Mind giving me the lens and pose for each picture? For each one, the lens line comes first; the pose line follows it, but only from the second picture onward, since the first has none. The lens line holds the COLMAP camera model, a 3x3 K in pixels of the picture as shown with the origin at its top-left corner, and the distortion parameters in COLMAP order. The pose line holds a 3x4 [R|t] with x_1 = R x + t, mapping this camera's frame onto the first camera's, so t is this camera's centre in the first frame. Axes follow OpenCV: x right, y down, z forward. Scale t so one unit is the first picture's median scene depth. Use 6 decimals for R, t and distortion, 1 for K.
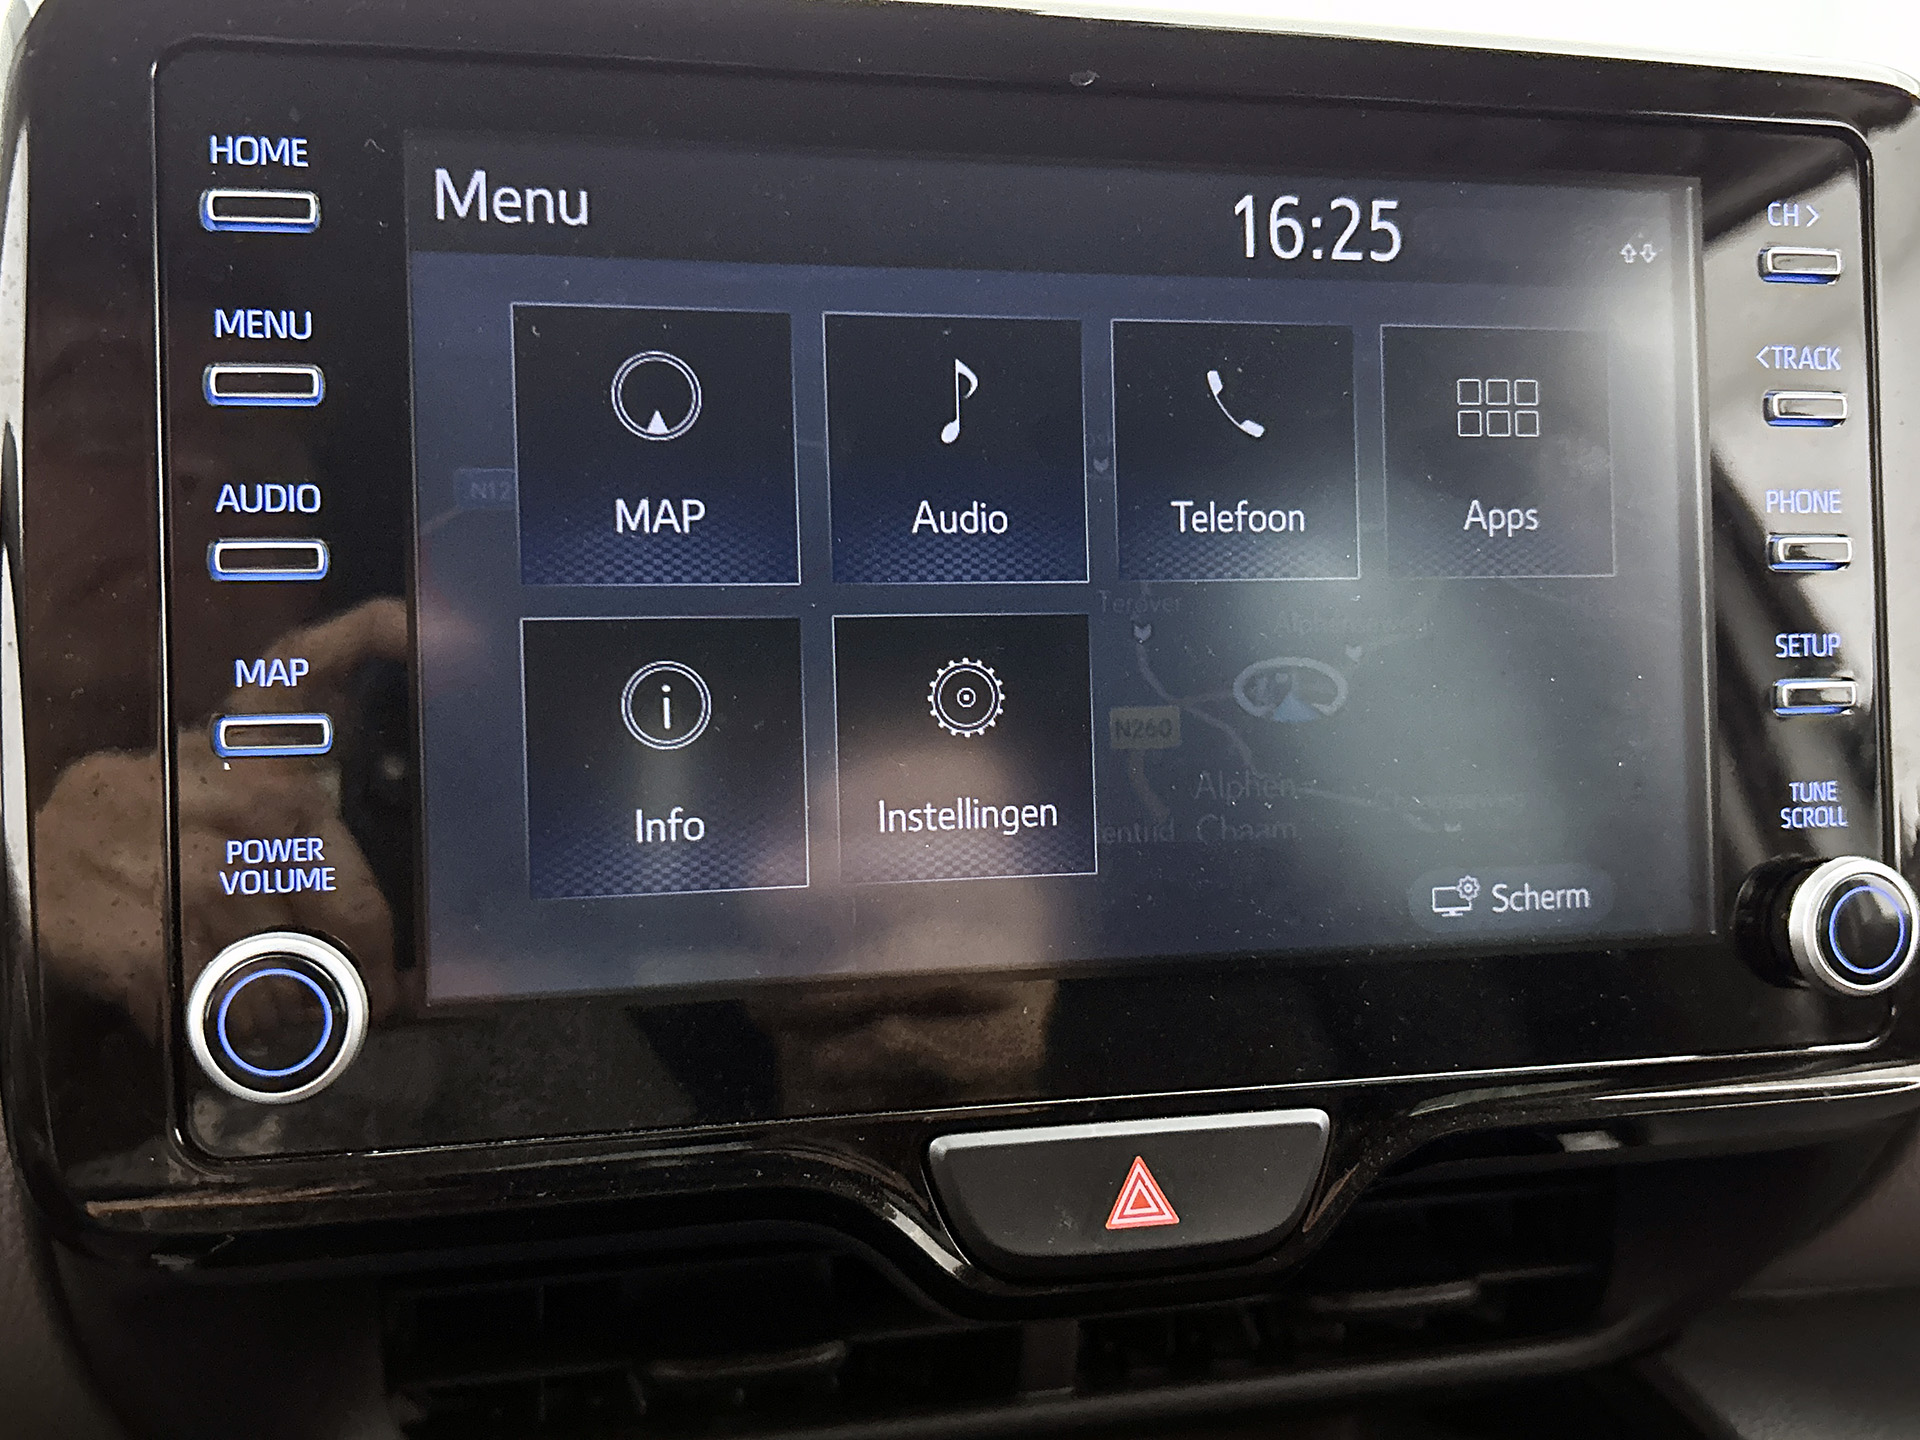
lens RADIAL K [[1957.2, 0, 973.4], [0, 1957.2, 720.0], [0, 0, 1]] dist [0.091549, -0.270471]
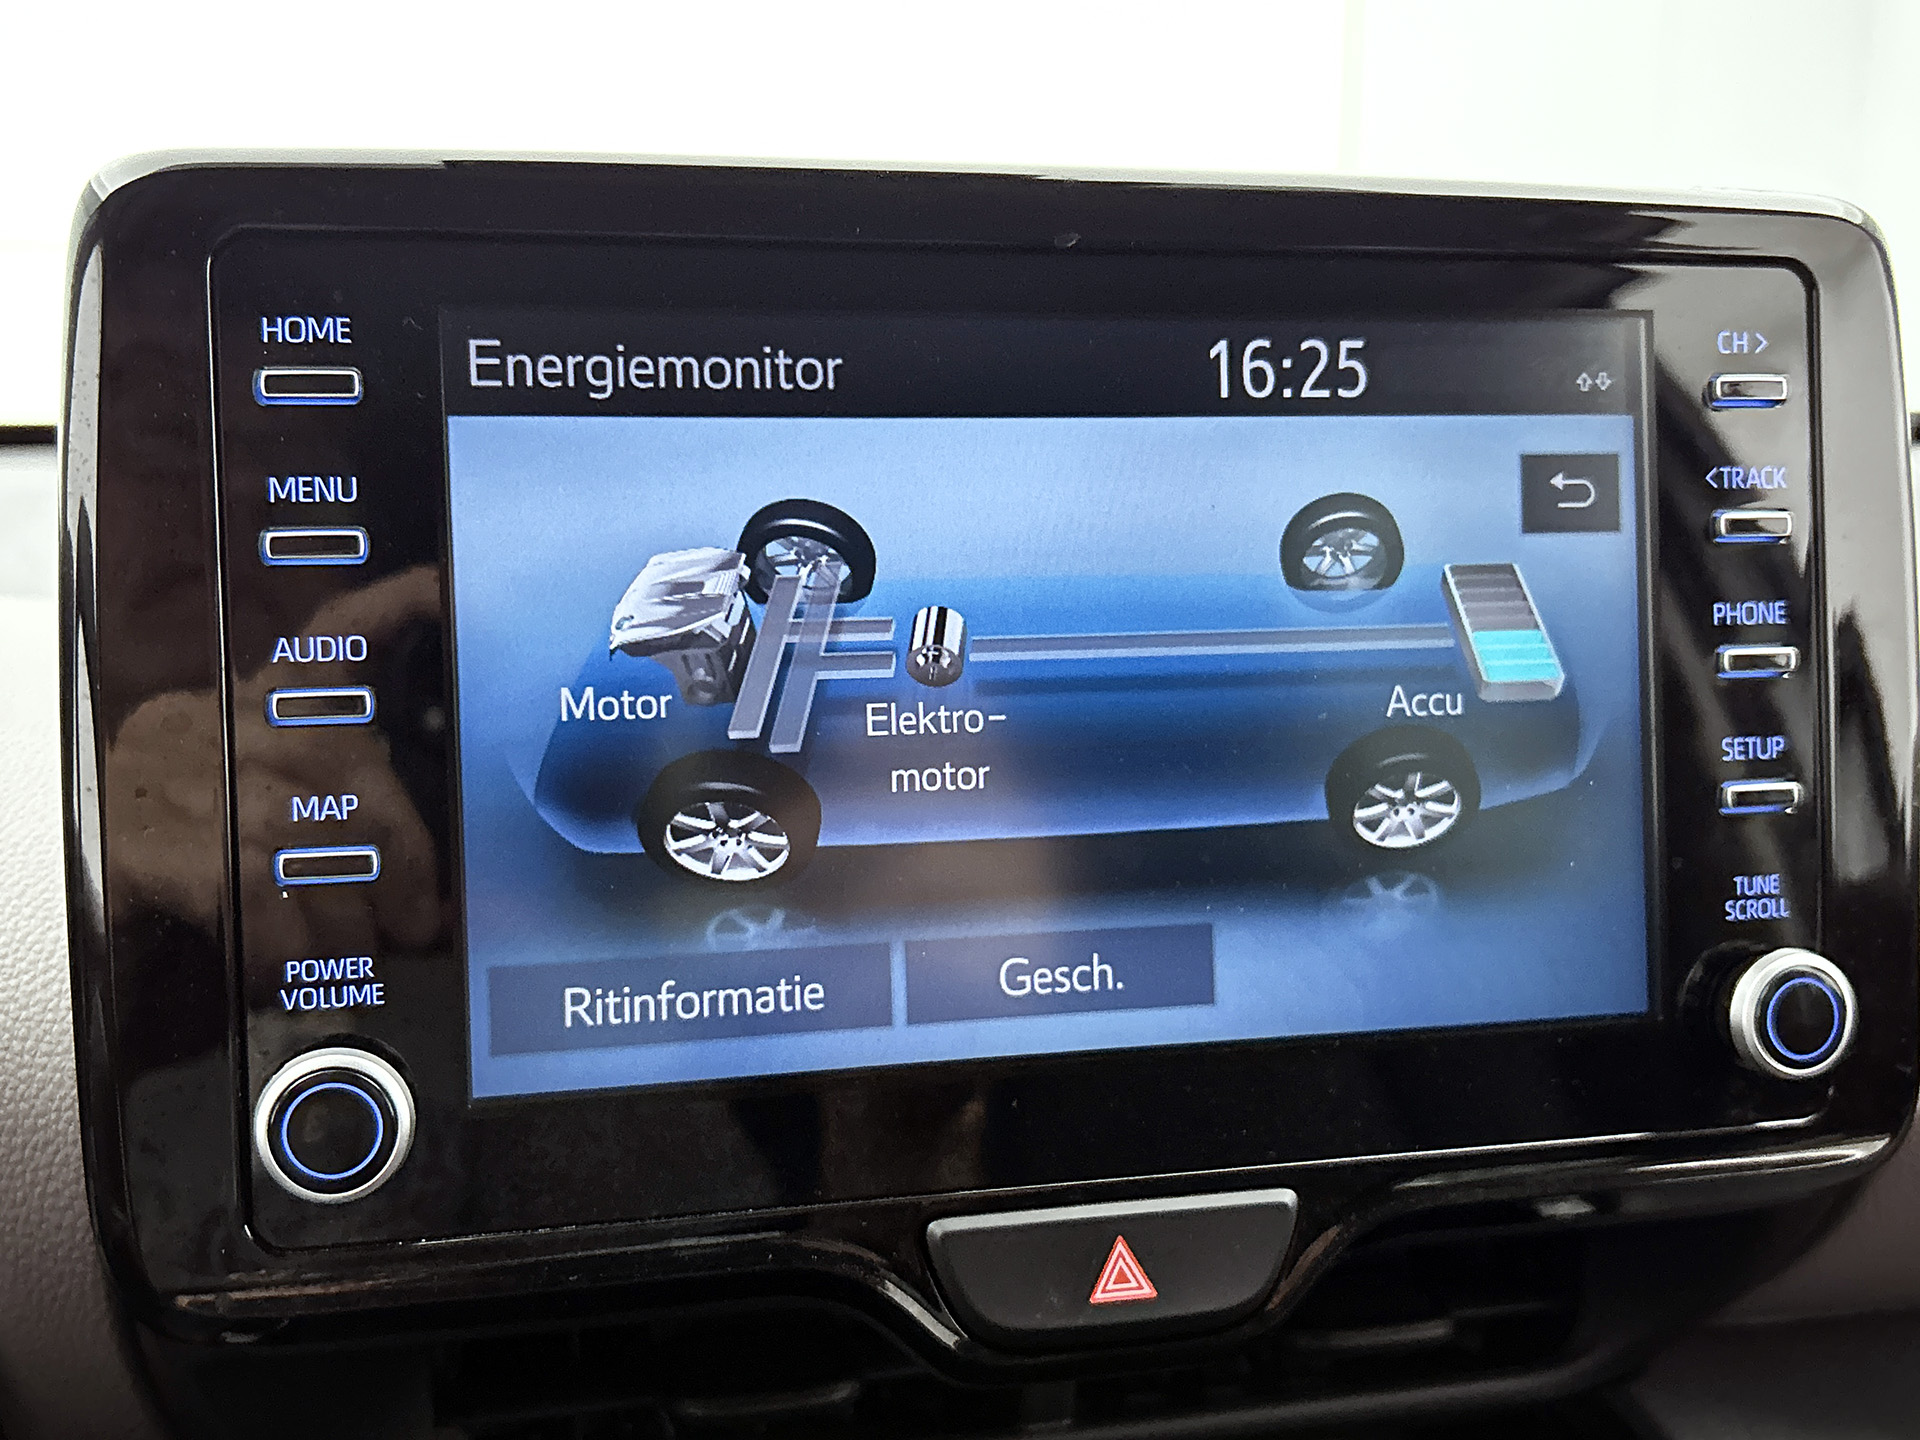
lens RADIAL K [[1957.2, 0, 973.4], [0, 1957.2, 720.0], [0, 0, 1]] dist [0.091549, -0.270471]
pose [[0.999807, -0.003325, -0.019350, 0.025152], [0.003867, 0.999600, 0.028011, -0.095141], [0.019249, -0.028080, 0.999420, -0.083248]]
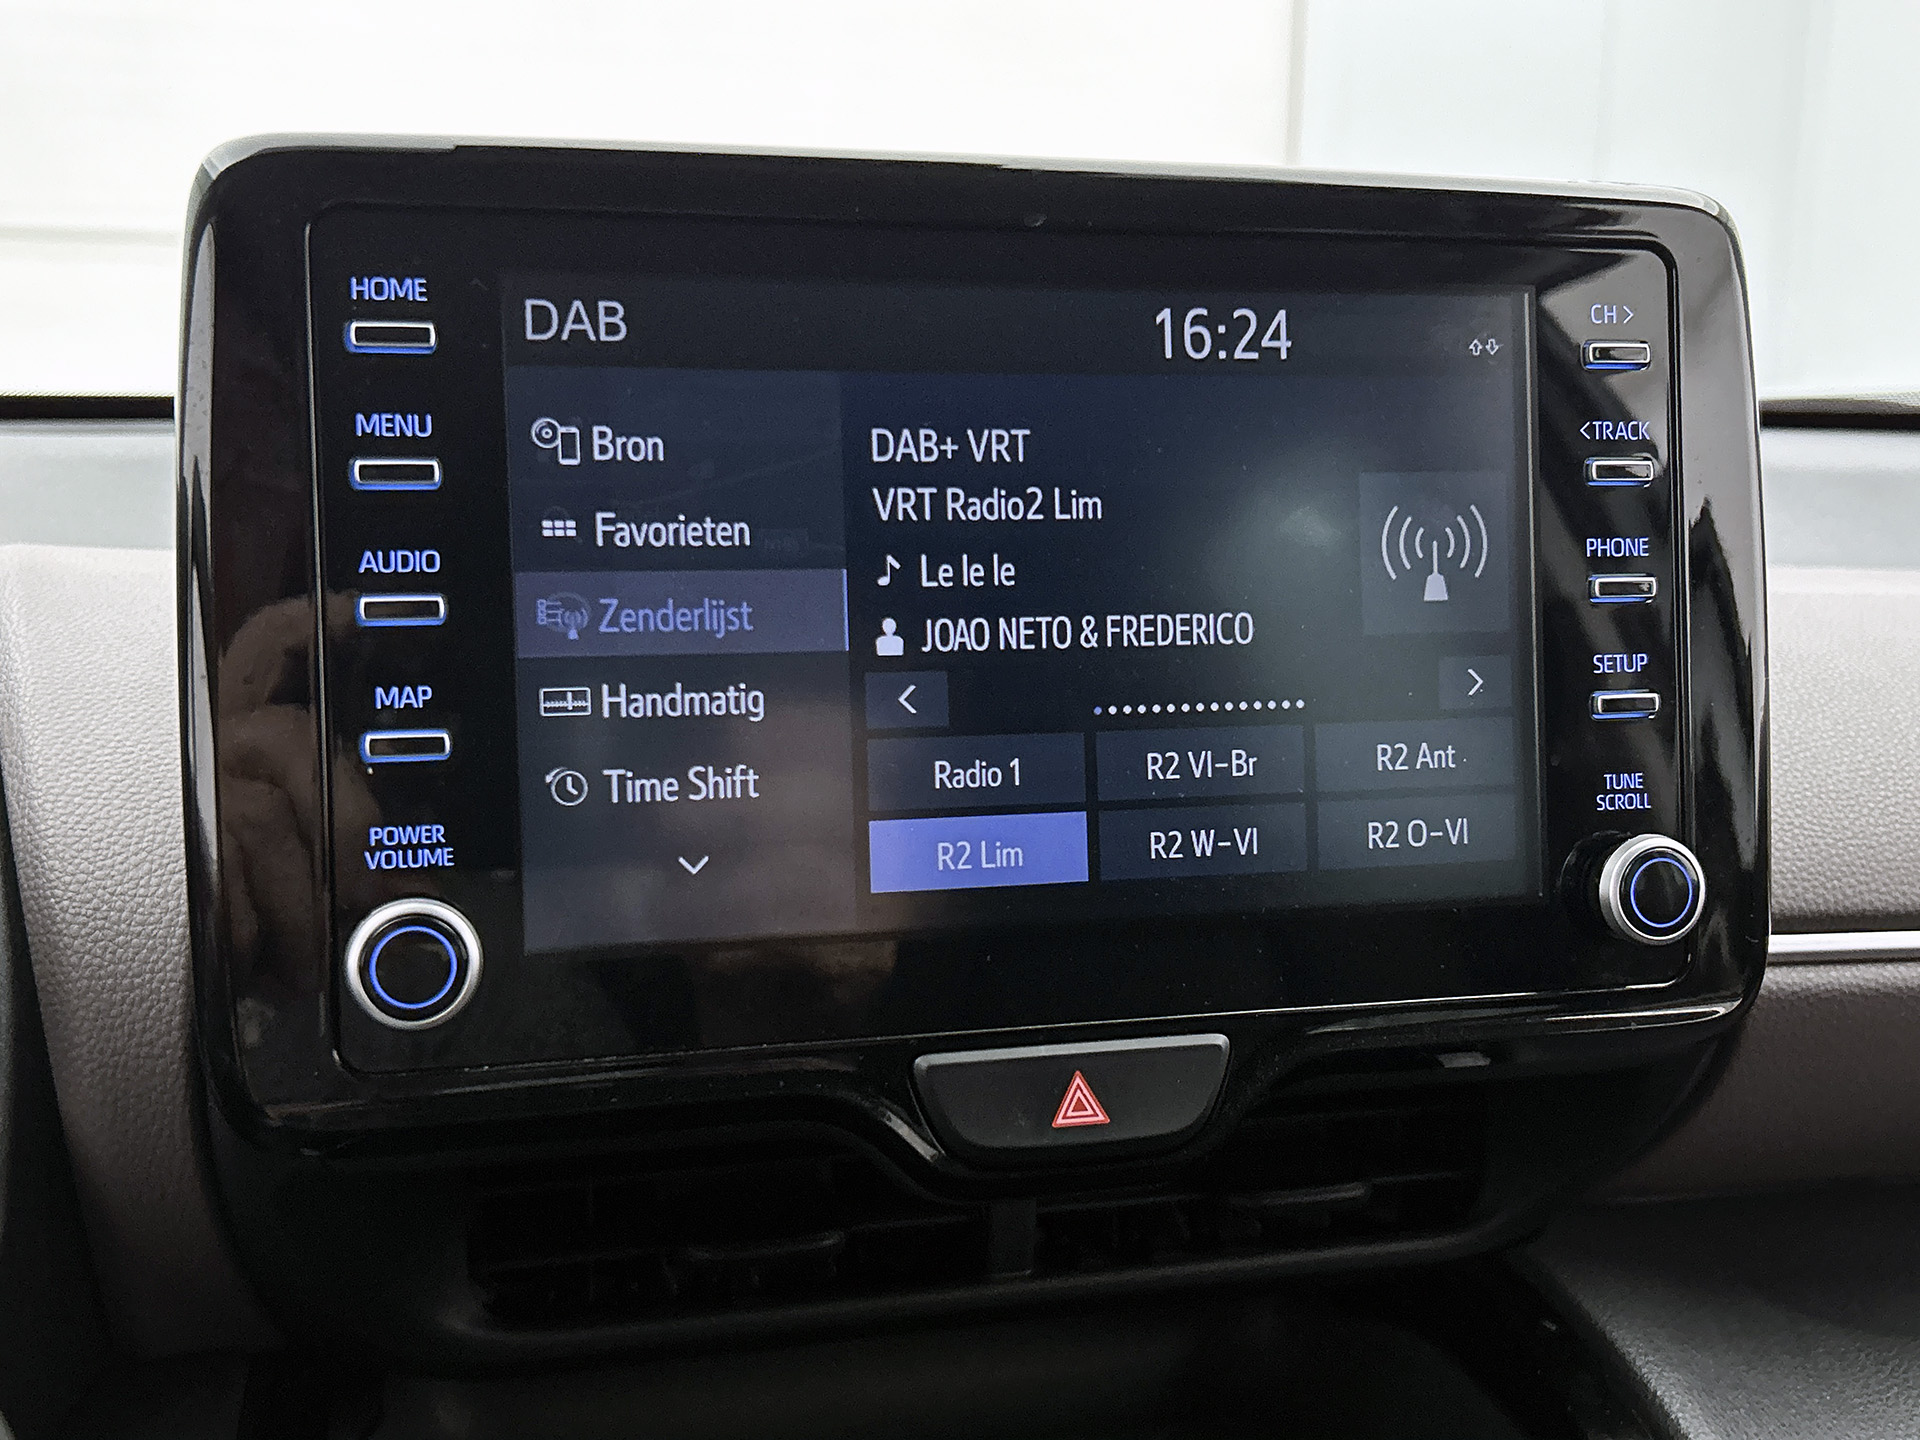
lens RADIAL K [[1989.8, 0, 973.4], [0, 1989.8, 714.5], [0, 0, 1]] dist [0.175892, -0.598070]
pose [[0.999927, -0.001467, 0.012032, 0.000687], [0.001204, 0.999760, 0.021859, -0.038135], [-0.012061, -0.021843, 0.999689, -0.296048]]
